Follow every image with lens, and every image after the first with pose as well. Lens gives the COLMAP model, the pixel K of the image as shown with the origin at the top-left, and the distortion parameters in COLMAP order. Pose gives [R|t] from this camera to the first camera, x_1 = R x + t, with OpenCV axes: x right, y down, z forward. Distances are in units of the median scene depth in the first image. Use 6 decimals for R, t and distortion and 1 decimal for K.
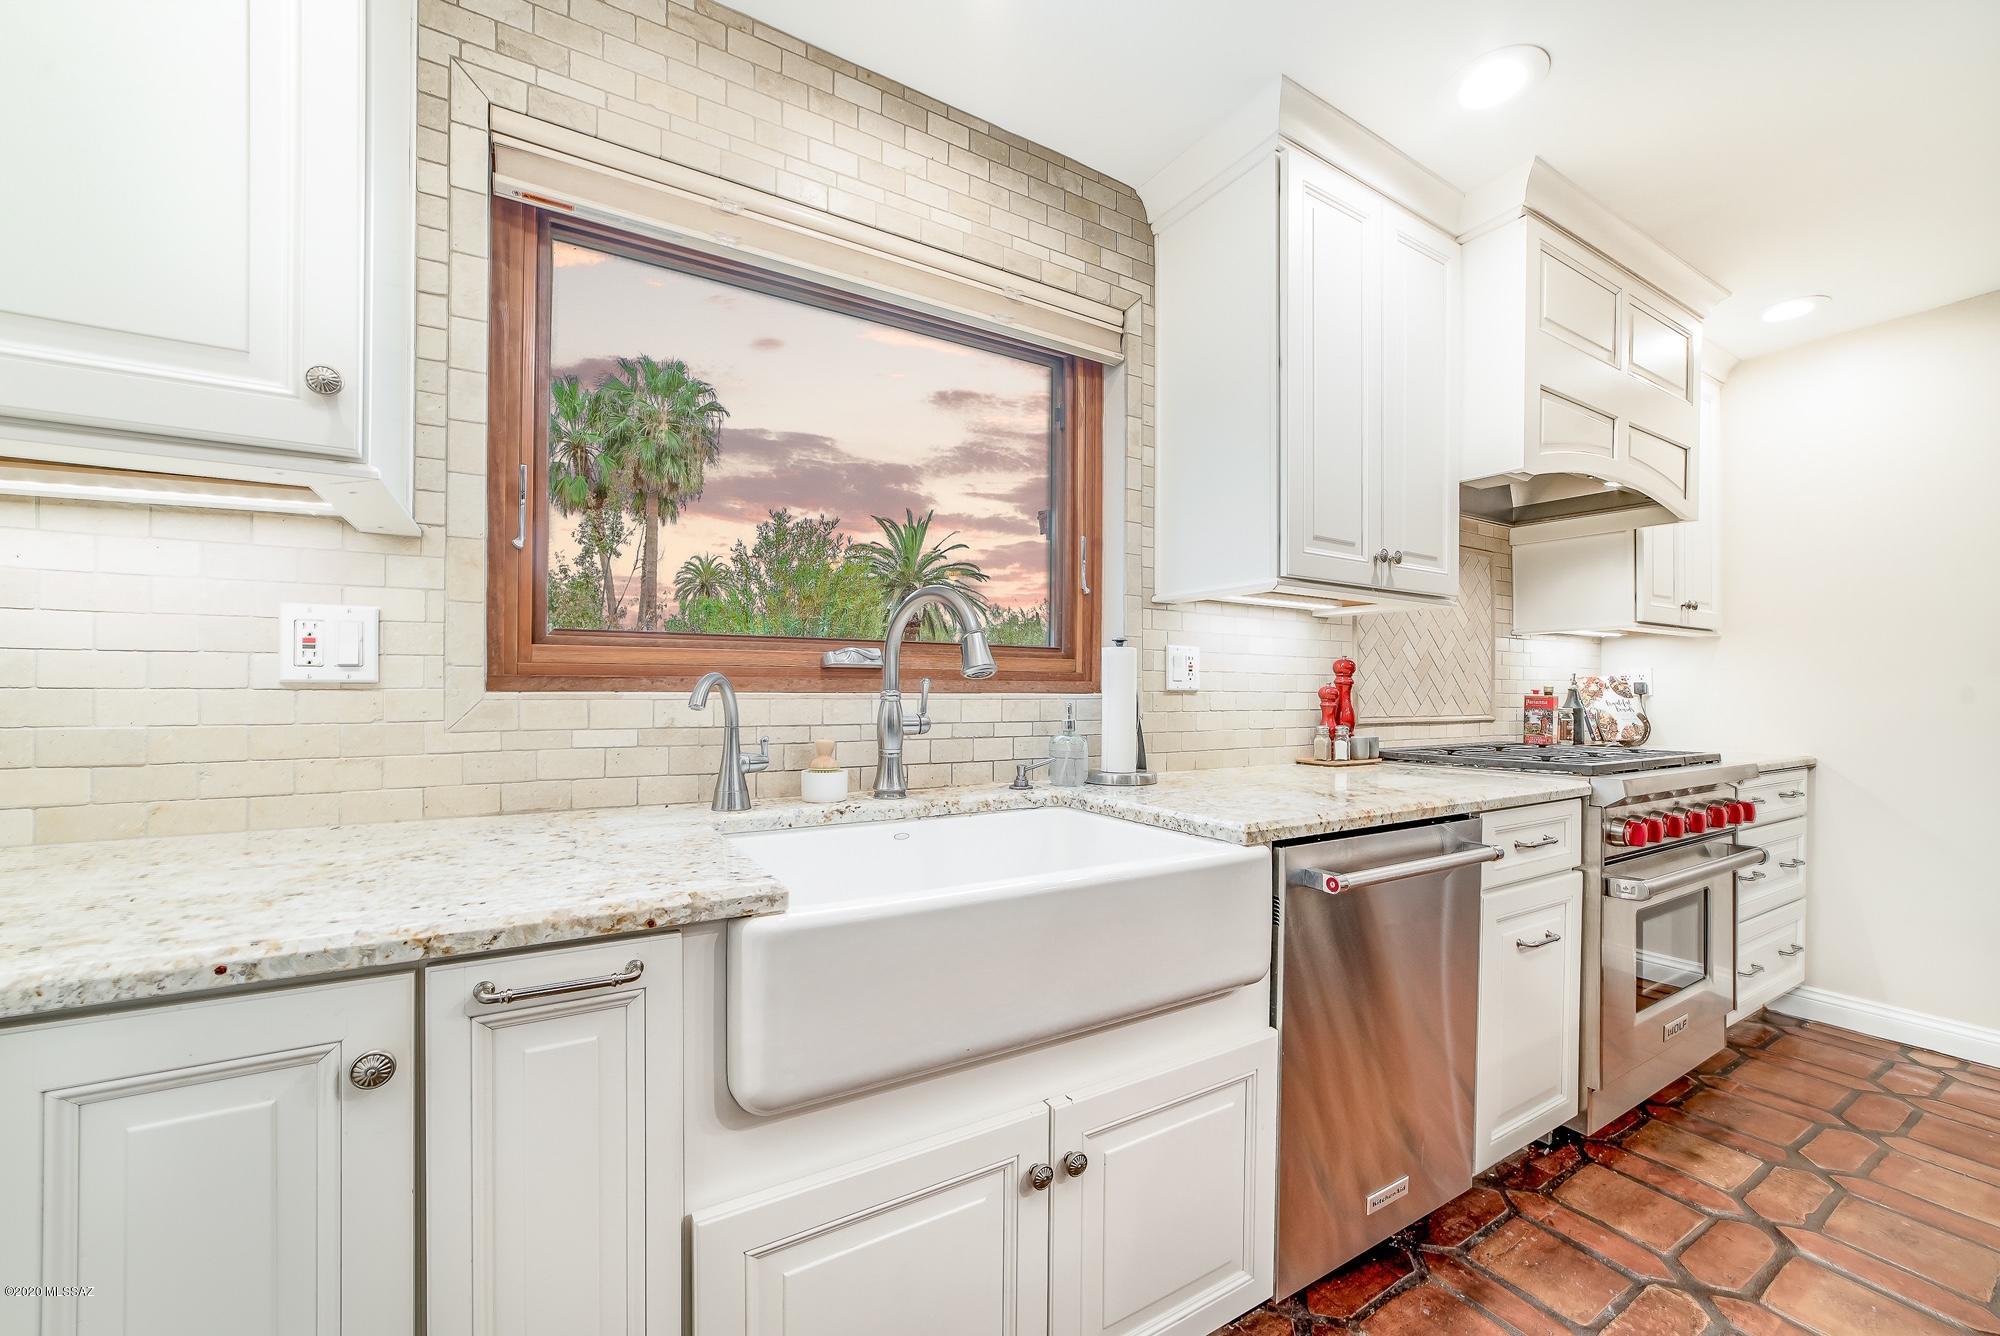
lens RADIAL K [[788.6, 0, 991.9], [0, 788.6, 695.3], [0, 0, 1]] dist [-0.016649, 0.003760]
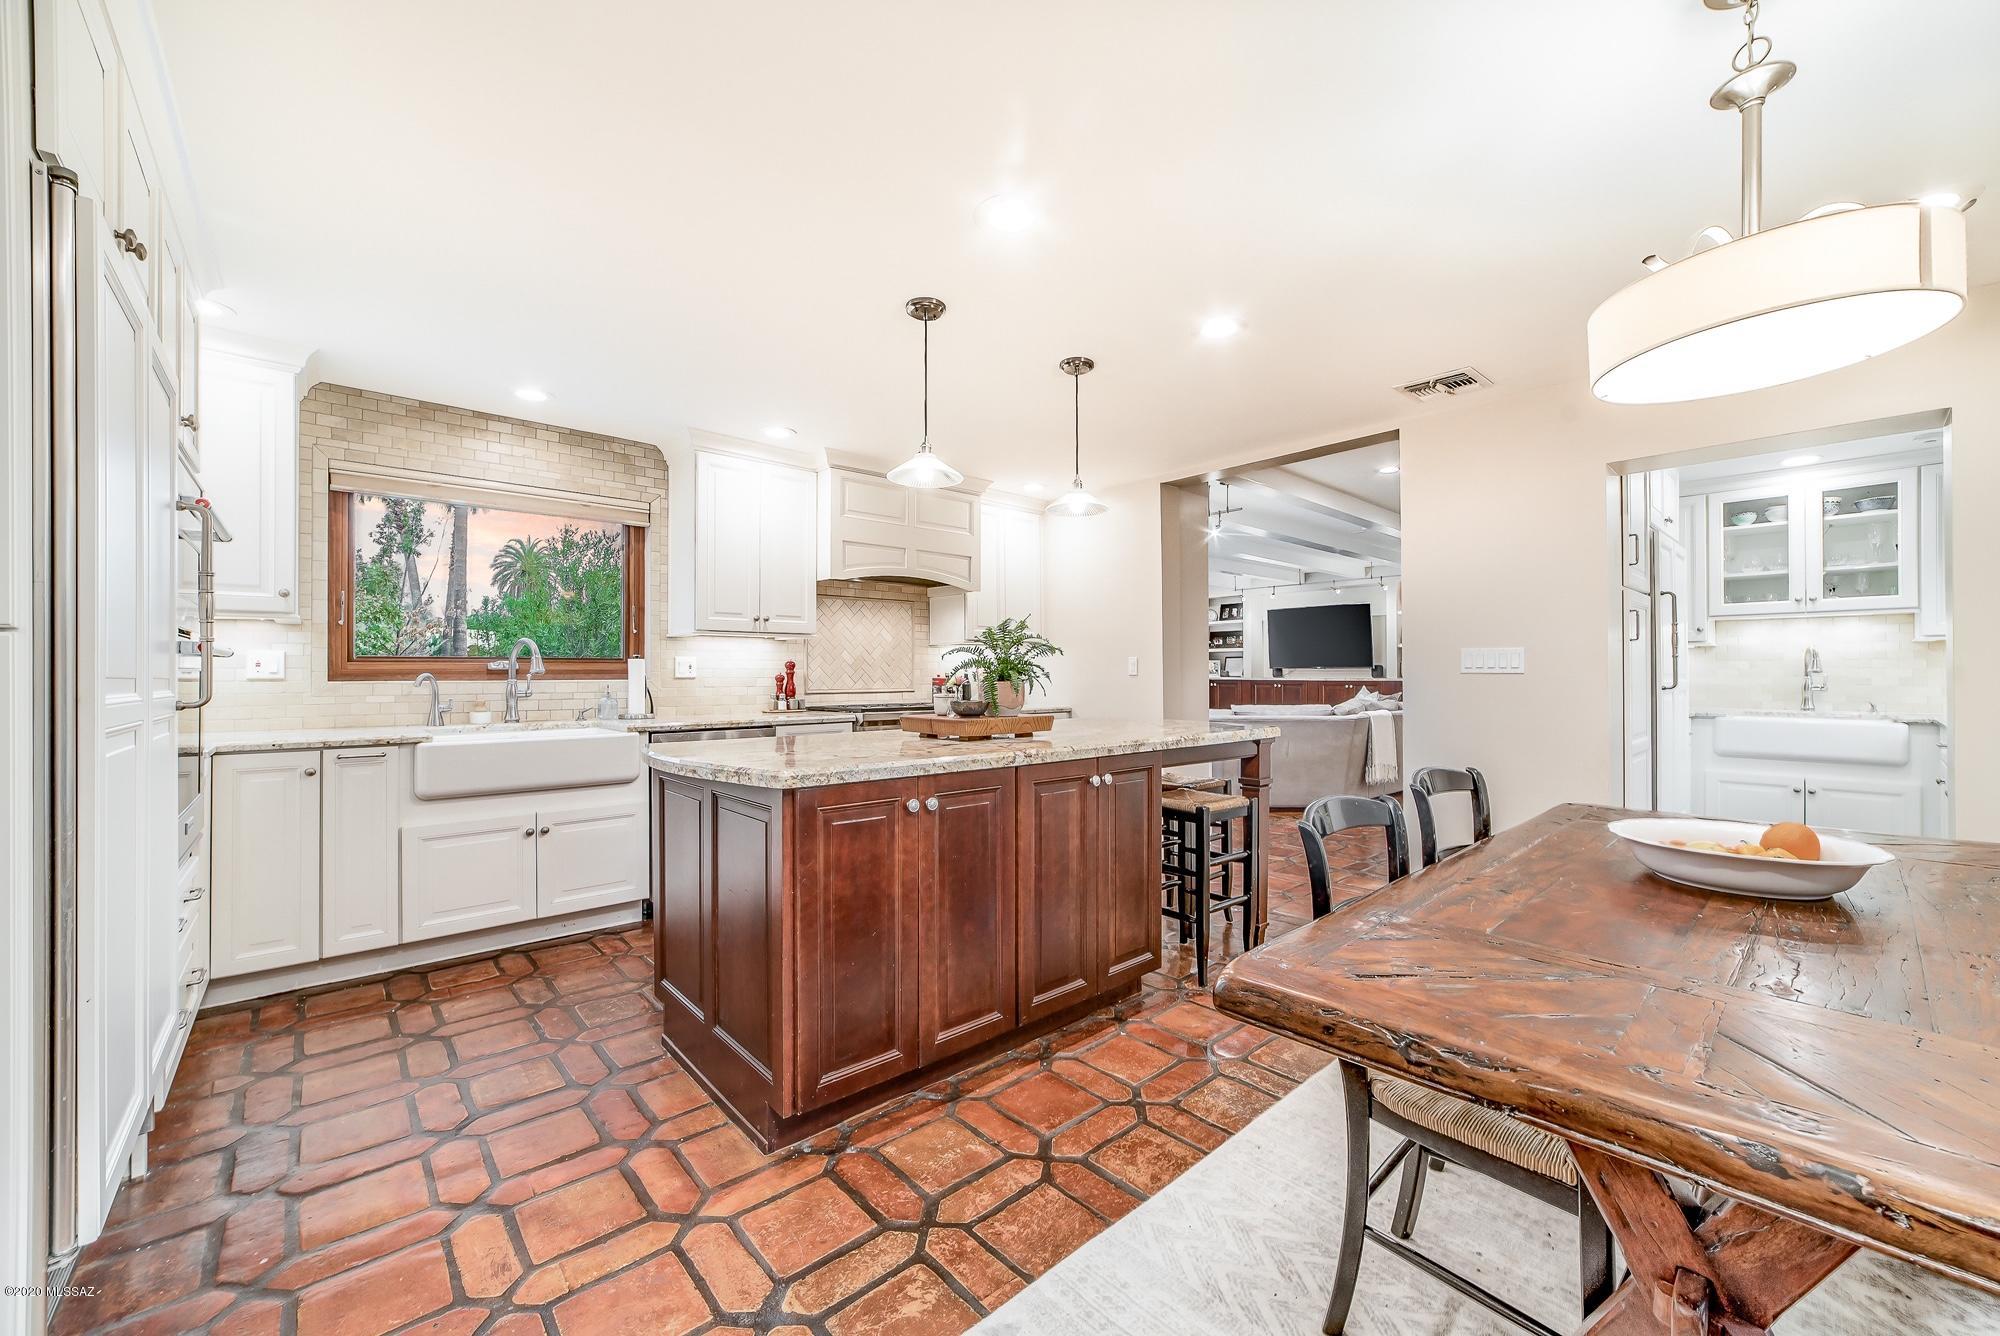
lens RADIAL K [[788.6, 0, 995.9], [0, 788.6, 670.1], [0, 0, 1]] dist [-0.016649, 0.003760]
pose [[0.983295, -0.009515, 0.181770, 0.812184], [0.011874, 0.999859, -0.011891, 0.010637], [-0.181631, 0.013851, 0.983269, -1.490136]]
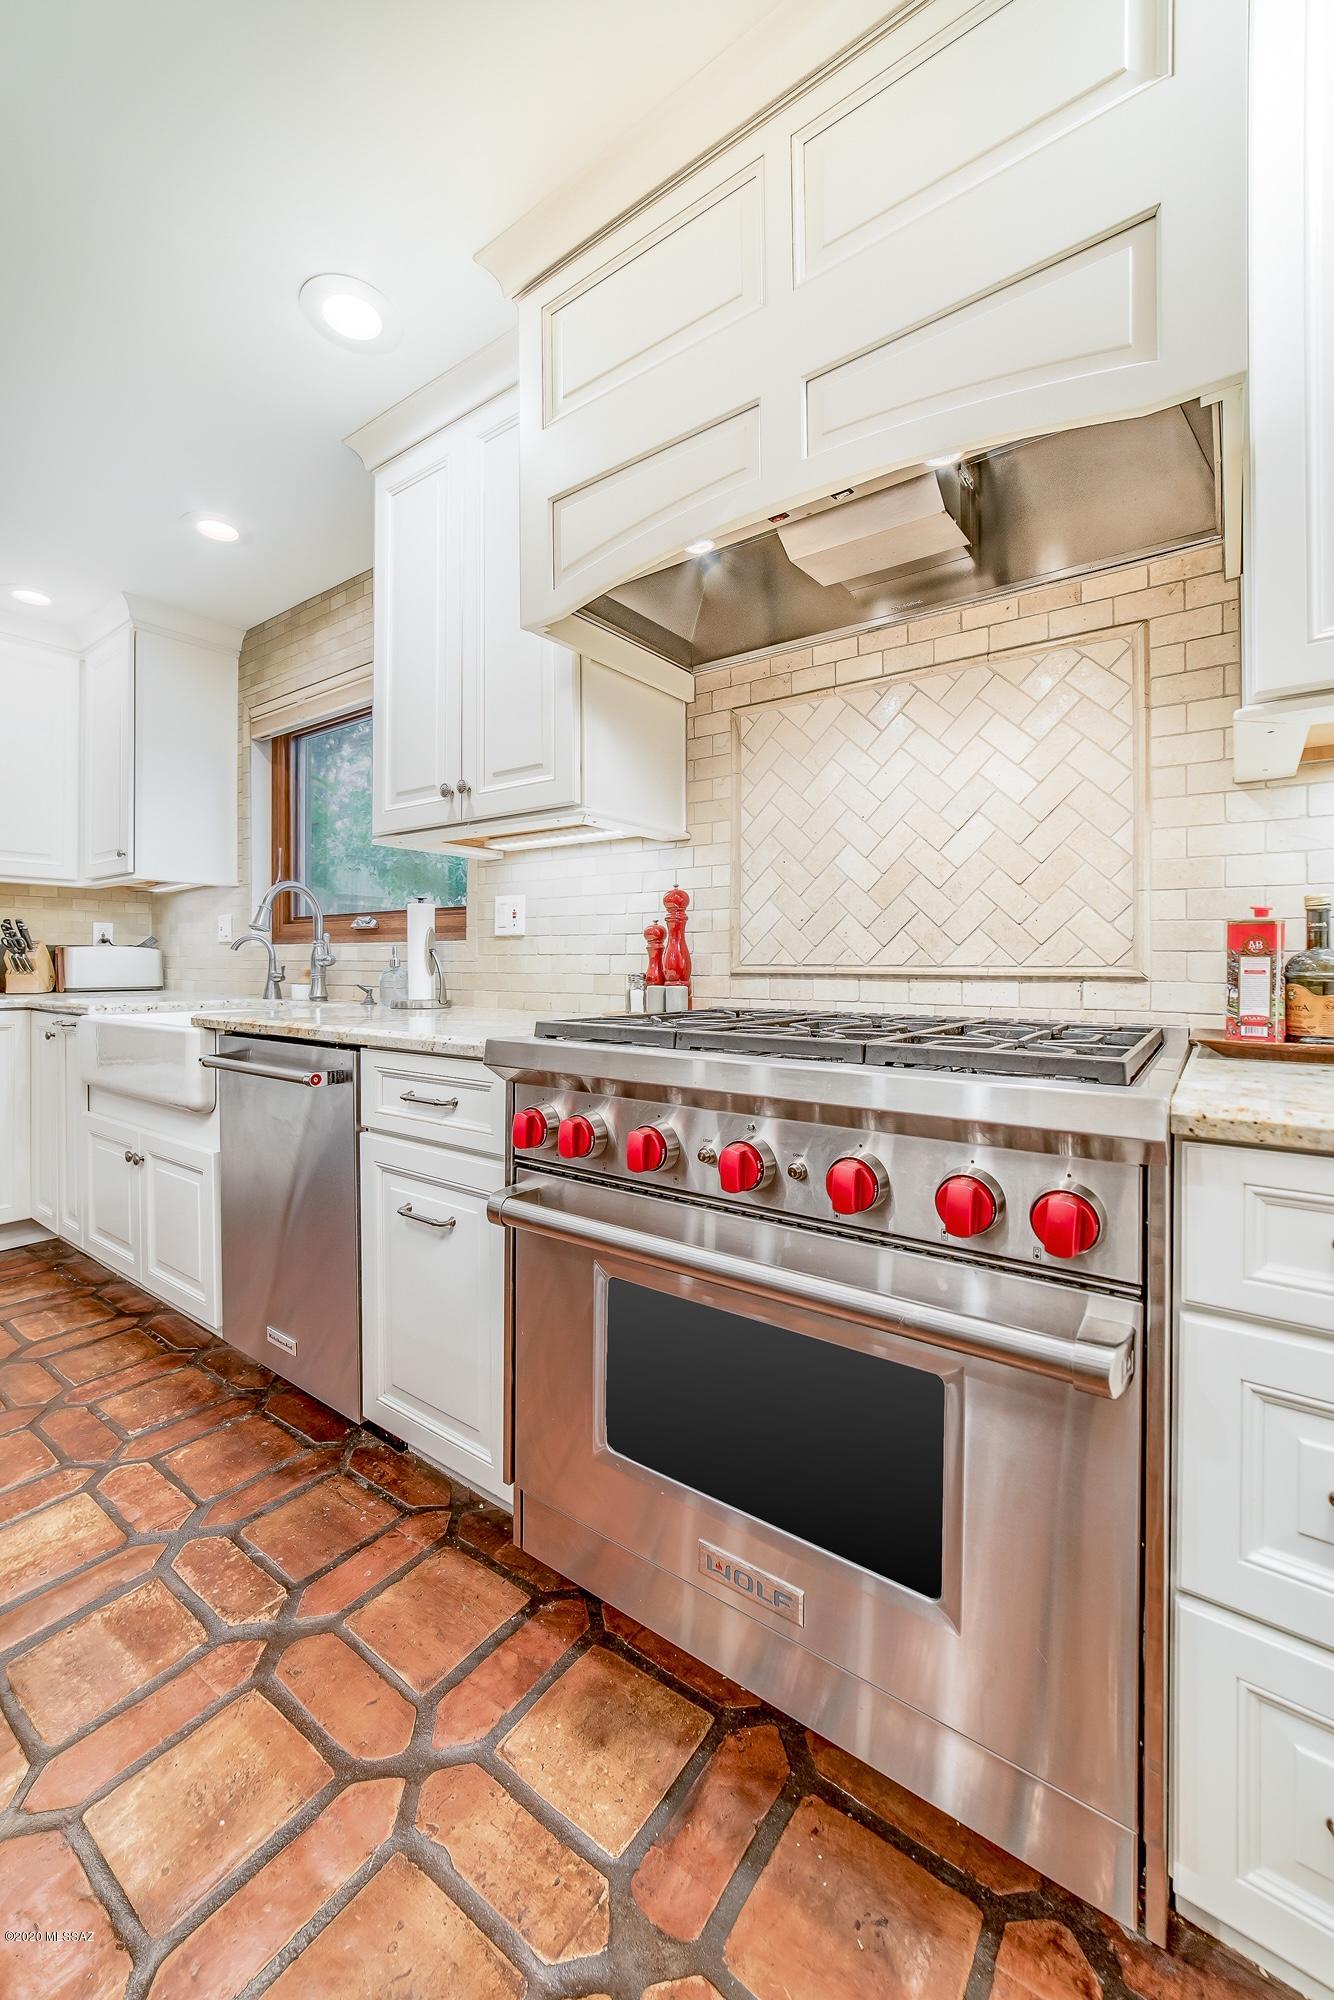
lens RADIAL K [[788.6, 0, 650.6], [0, 788.6, 964.5], [0, 0, 1]] dist [-0.016649, 0.003760]
pose [[0.382591, -0.007387, -0.923888, 1.594373], [-0.010859, 0.999863, -0.012491, 0.054967], [0.923854, 0.014811, 0.382458, 0.906615]]
